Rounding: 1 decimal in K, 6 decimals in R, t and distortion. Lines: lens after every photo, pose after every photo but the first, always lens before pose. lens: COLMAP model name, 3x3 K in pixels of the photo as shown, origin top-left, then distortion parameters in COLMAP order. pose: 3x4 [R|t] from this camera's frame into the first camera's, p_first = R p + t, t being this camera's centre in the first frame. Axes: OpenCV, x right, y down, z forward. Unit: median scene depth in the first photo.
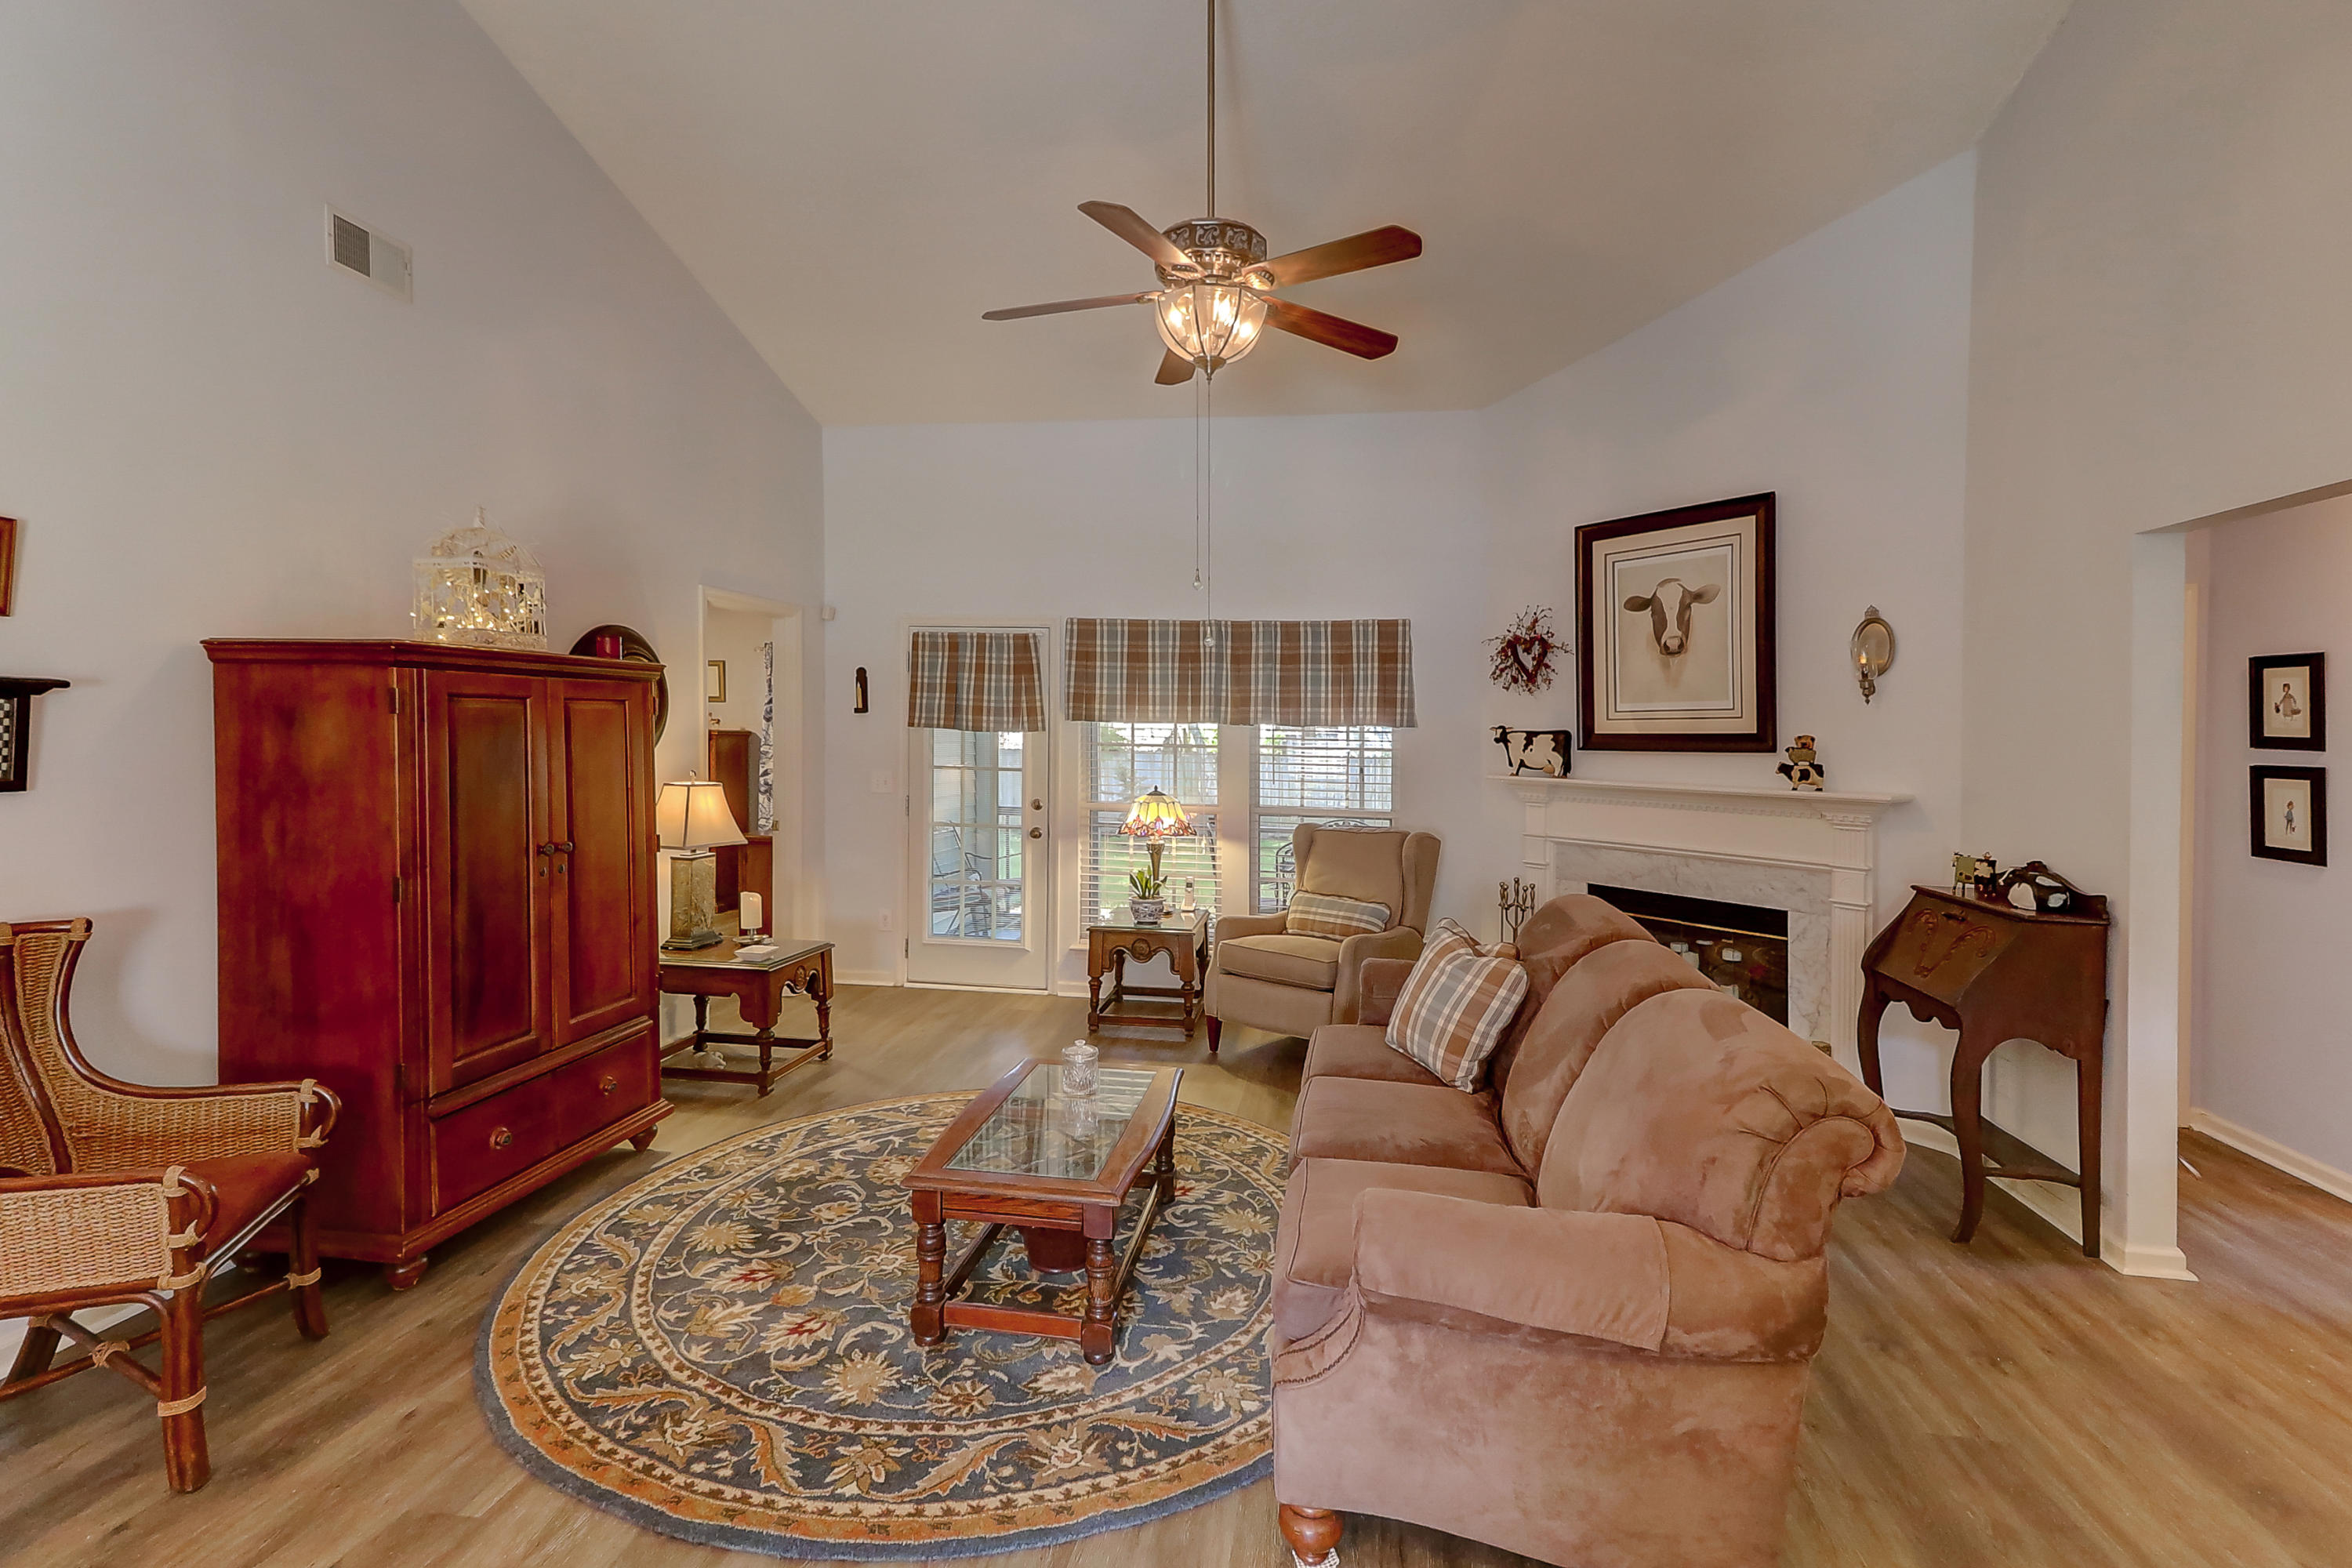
lens RADIAL K [[1081.7, 0, 1177.0], [0, 1081.7, 736.0], [0, 0, 1]] dist [0.021902, -0.000124]
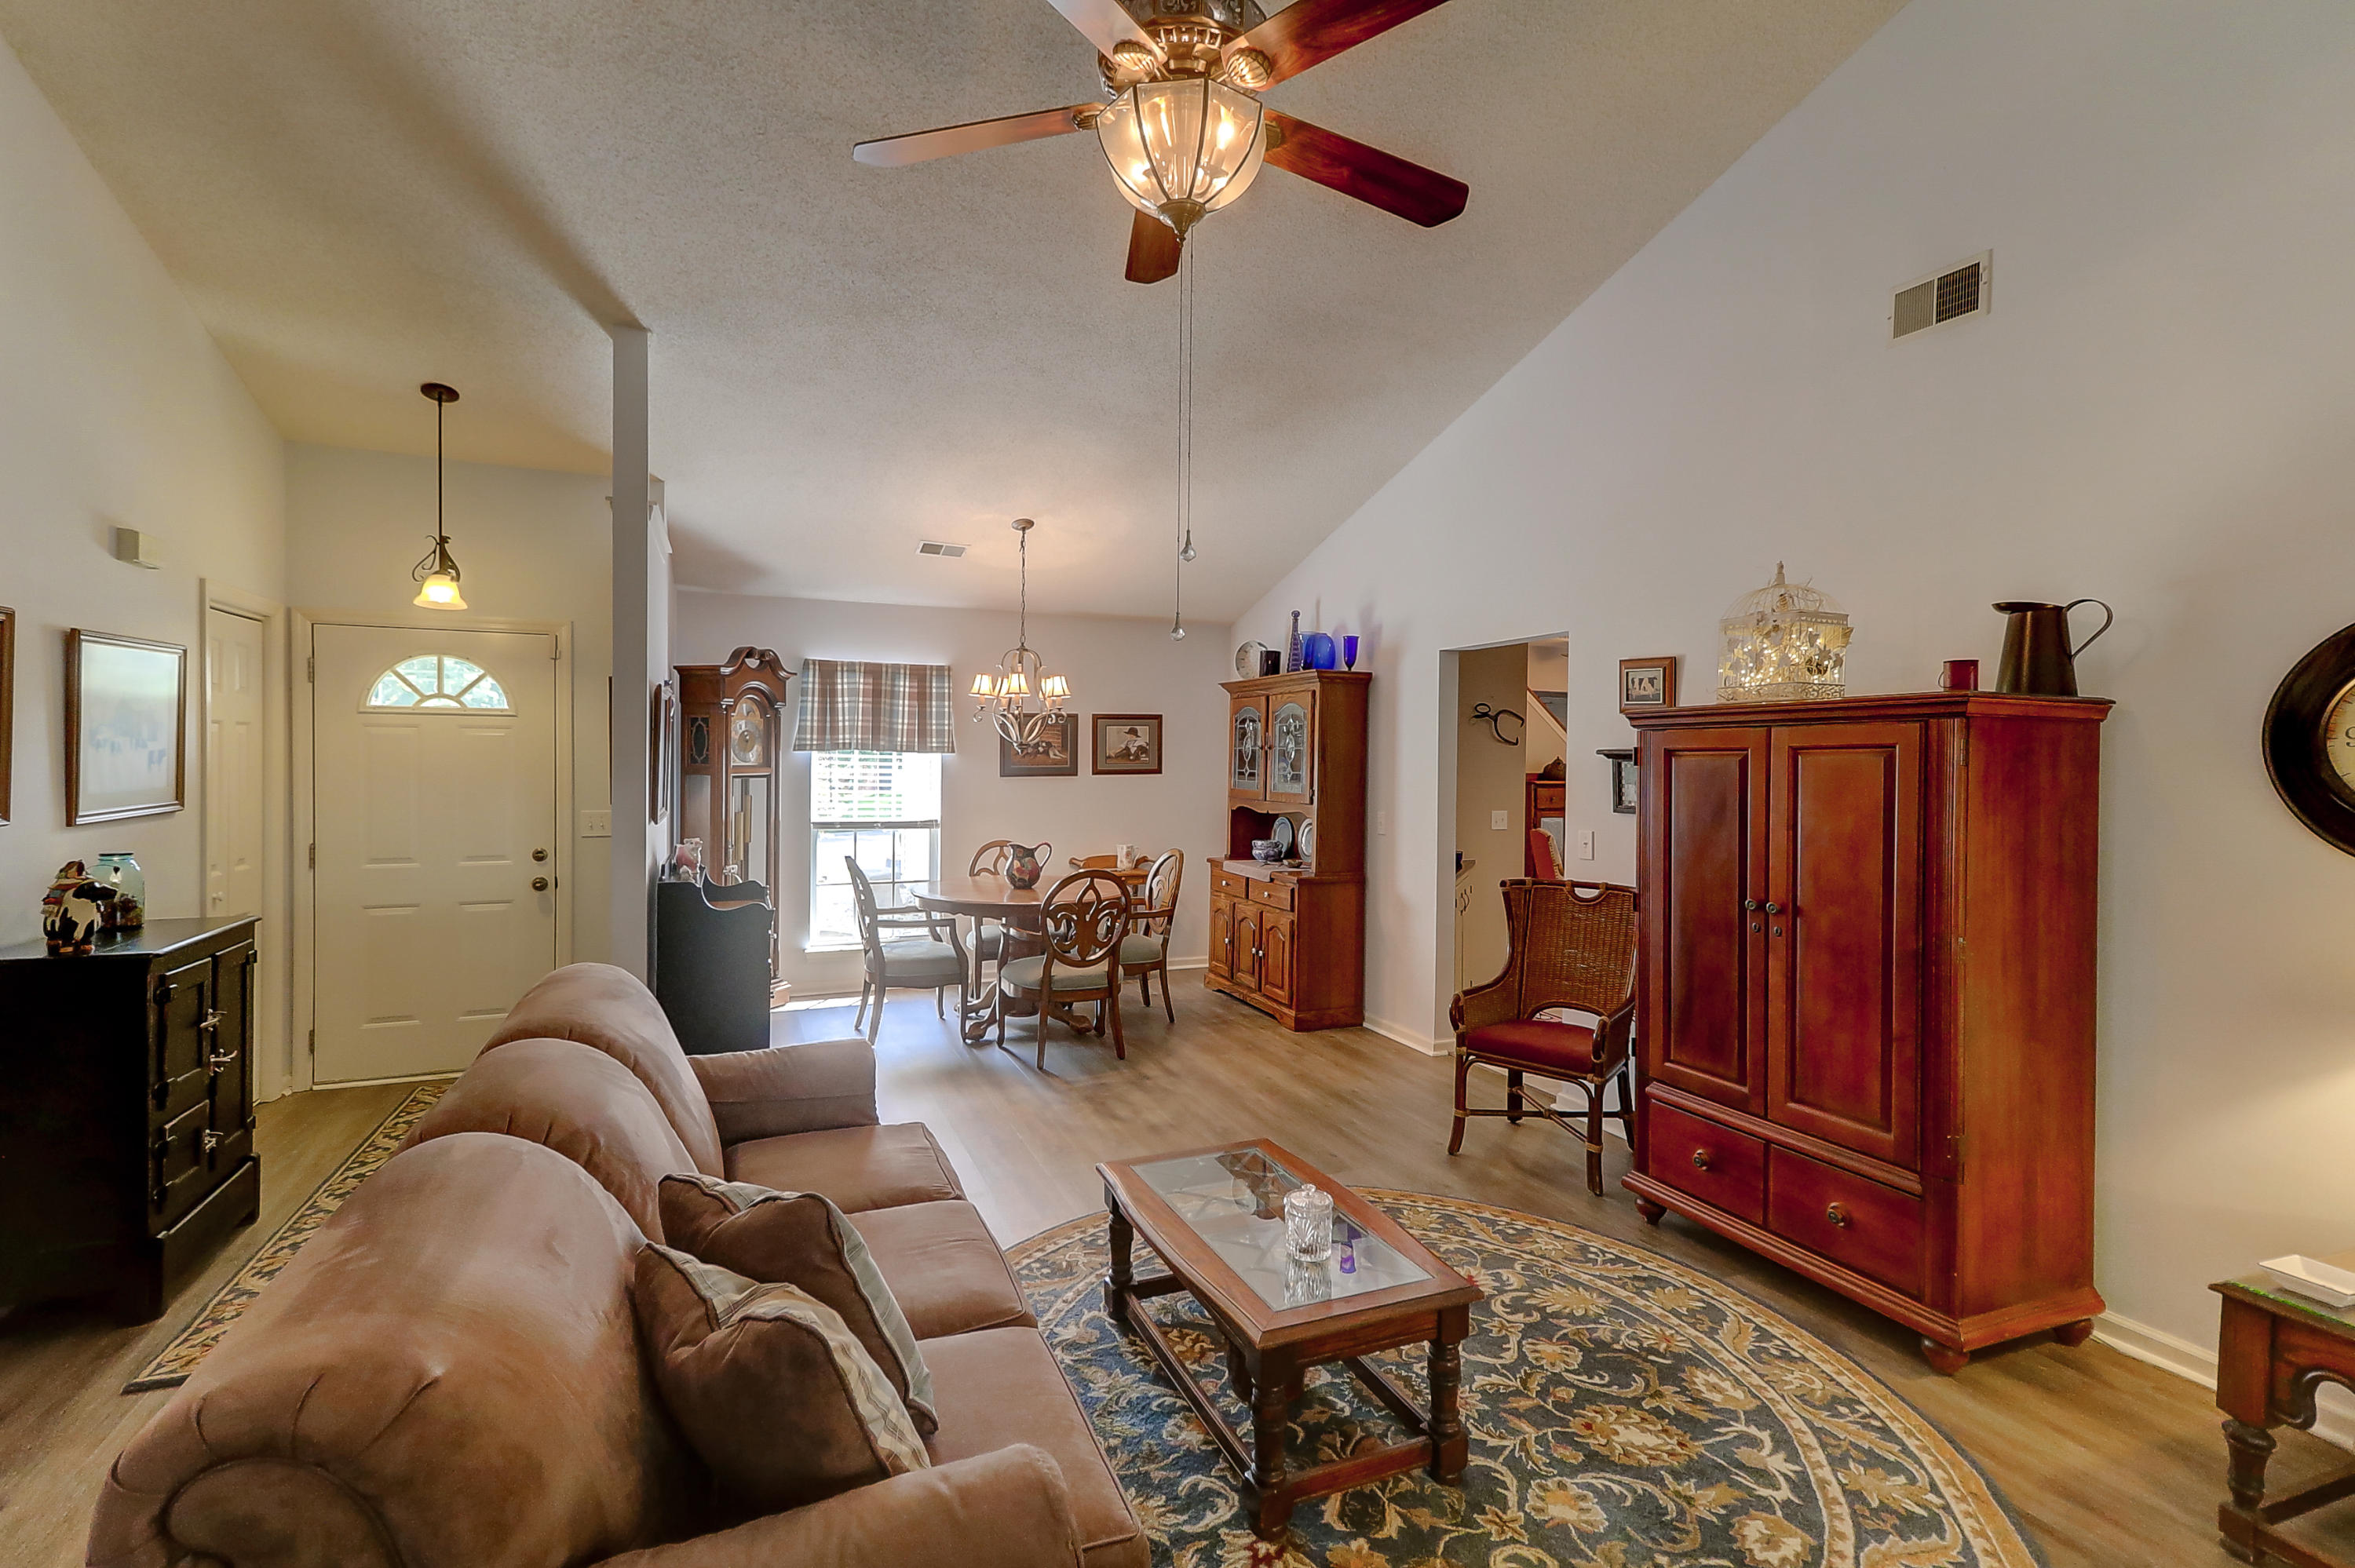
lens RADIAL K [[1078.3, 0, 1167.7], [0, 1078.3, 775.8], [0, 0, 1]] dist [0.022659, -0.000376]
pose [[-0.853087, -0.024675, -0.521185, 0.293639], [-0.033218, 0.999423, 0.007055, -0.002256], [0.520710, 0.023331, -0.853415, 1.183170]]
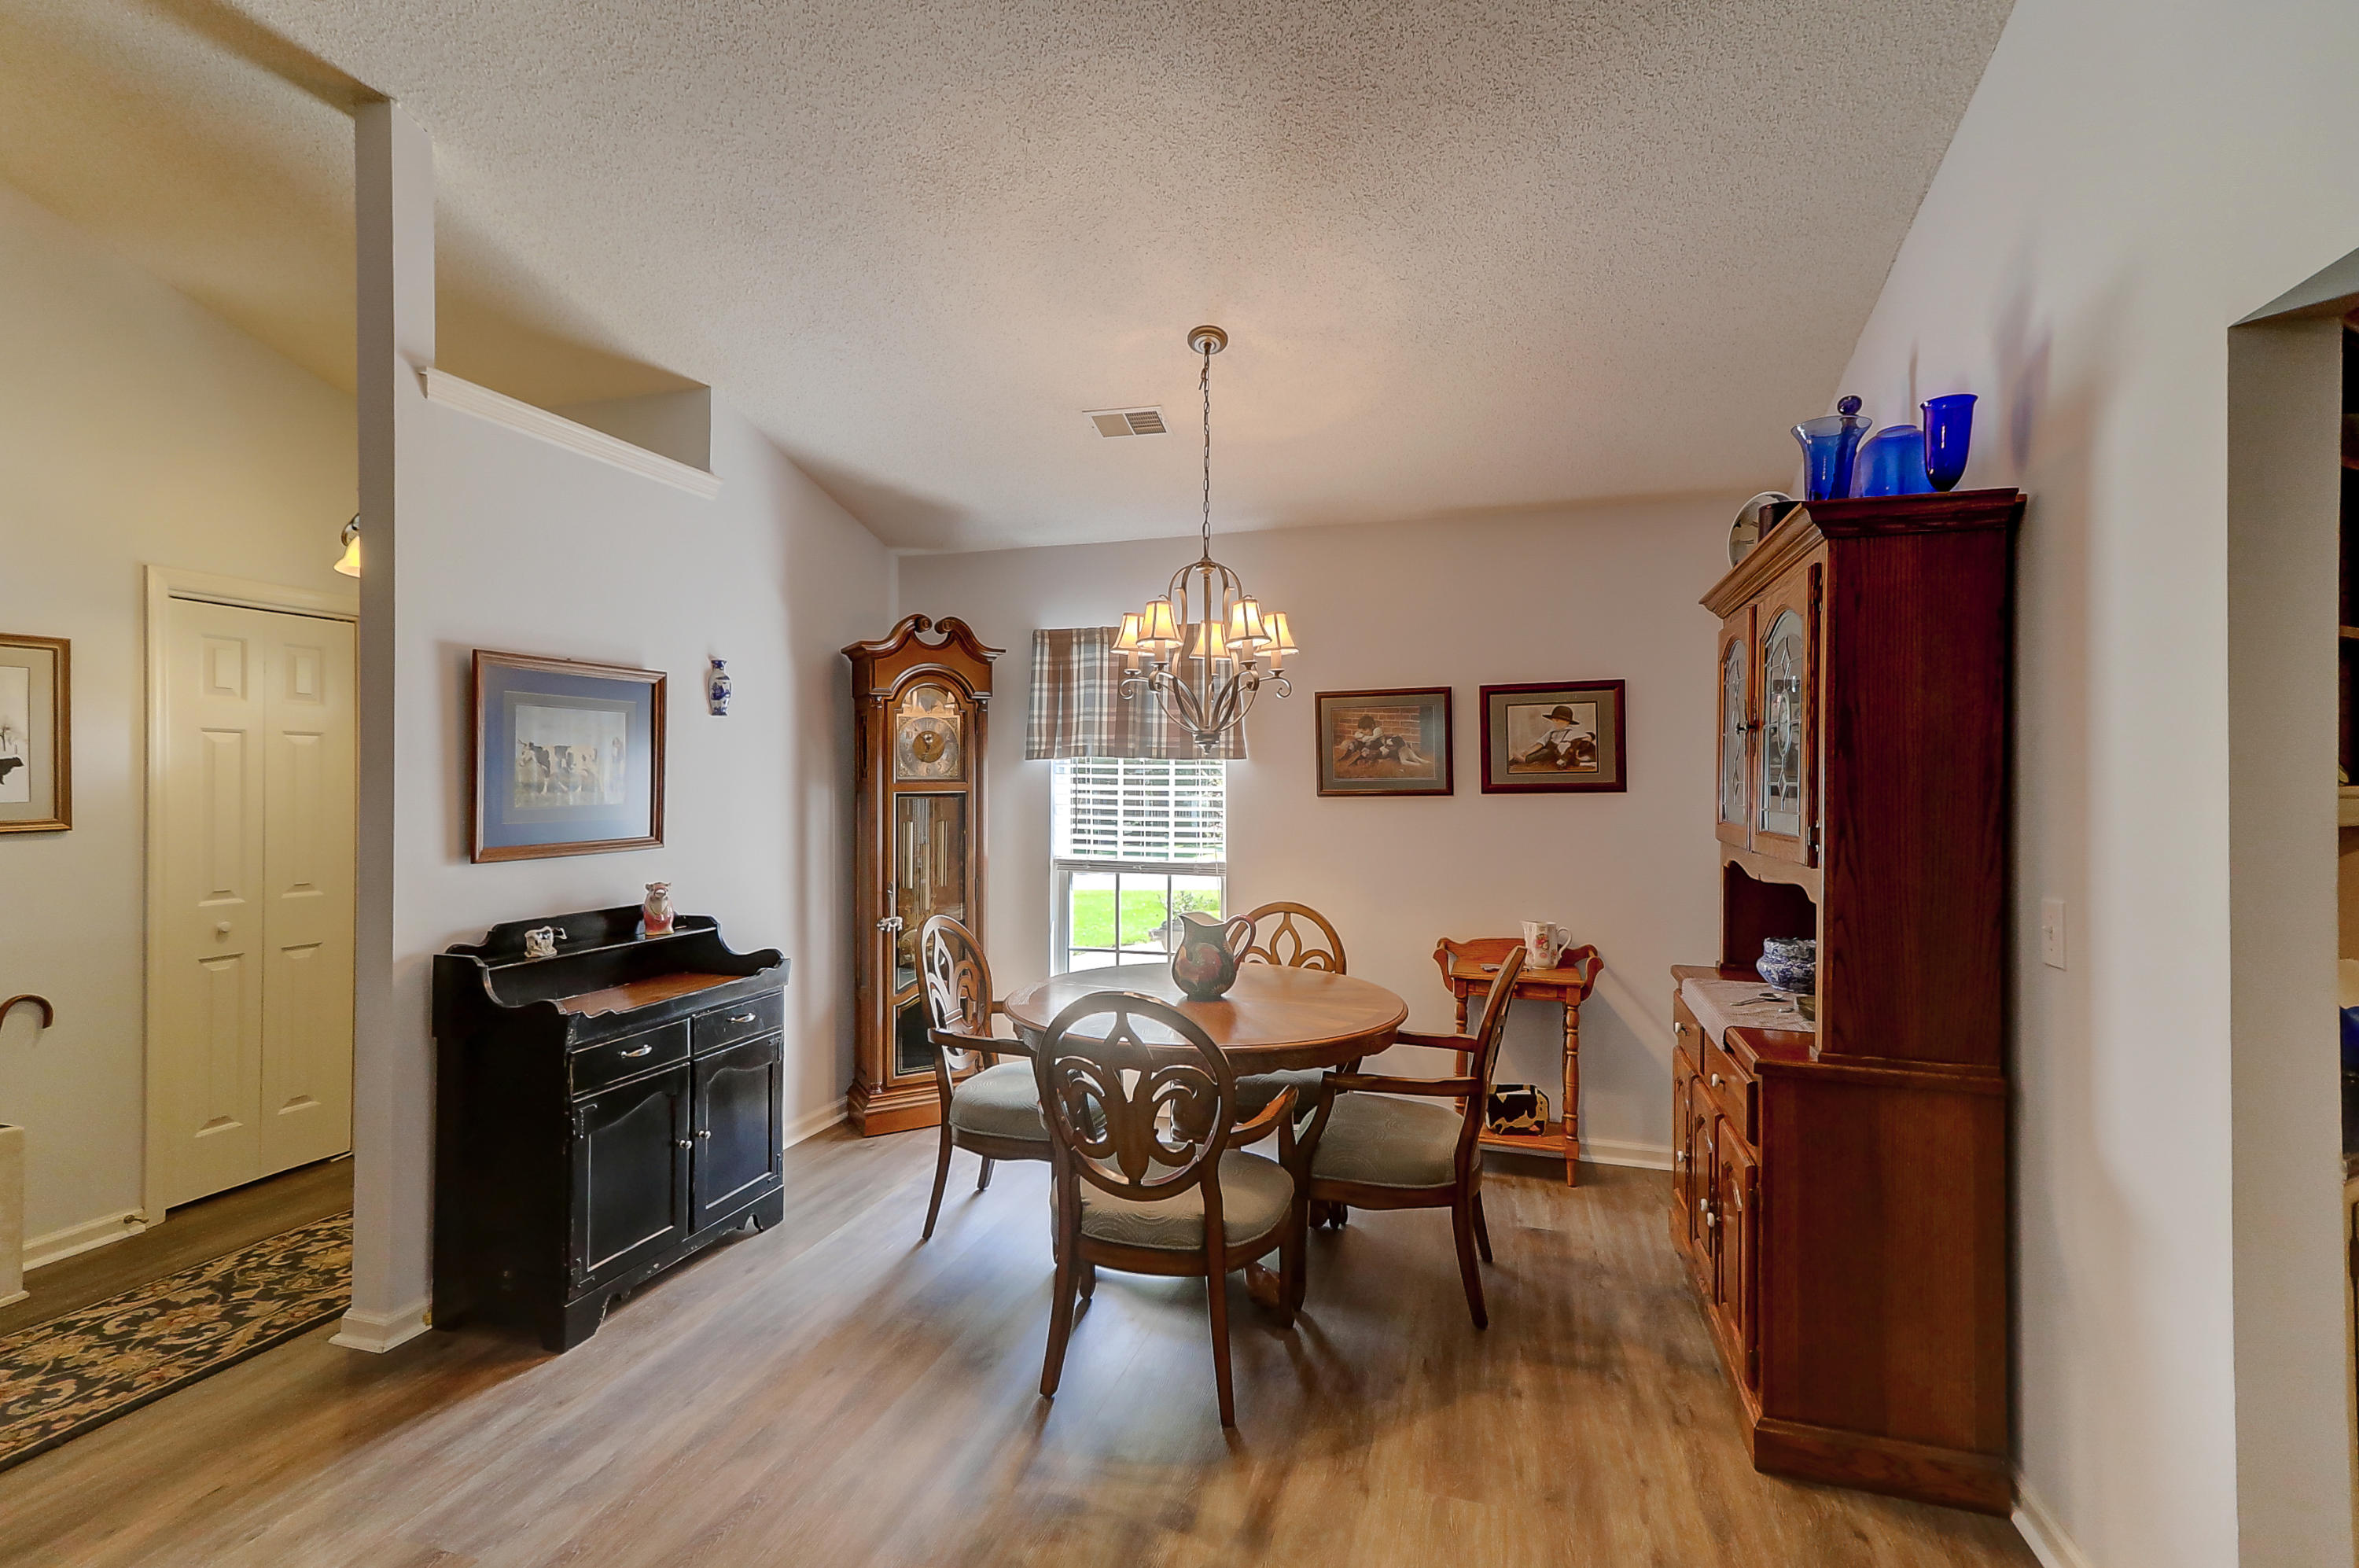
lens RADIAL K [[1080.3, 0, 1169.7], [0, 1080.3, 775.8], [0, 0, 1]] dist [0.022659, -0.000376]
pose [[-0.988747, -0.024218, 0.147625, -0.372014], [-0.024043, 0.999707, 0.002971, 0.000312], [-0.147654, -0.000612, -0.989039, 0.654411]]
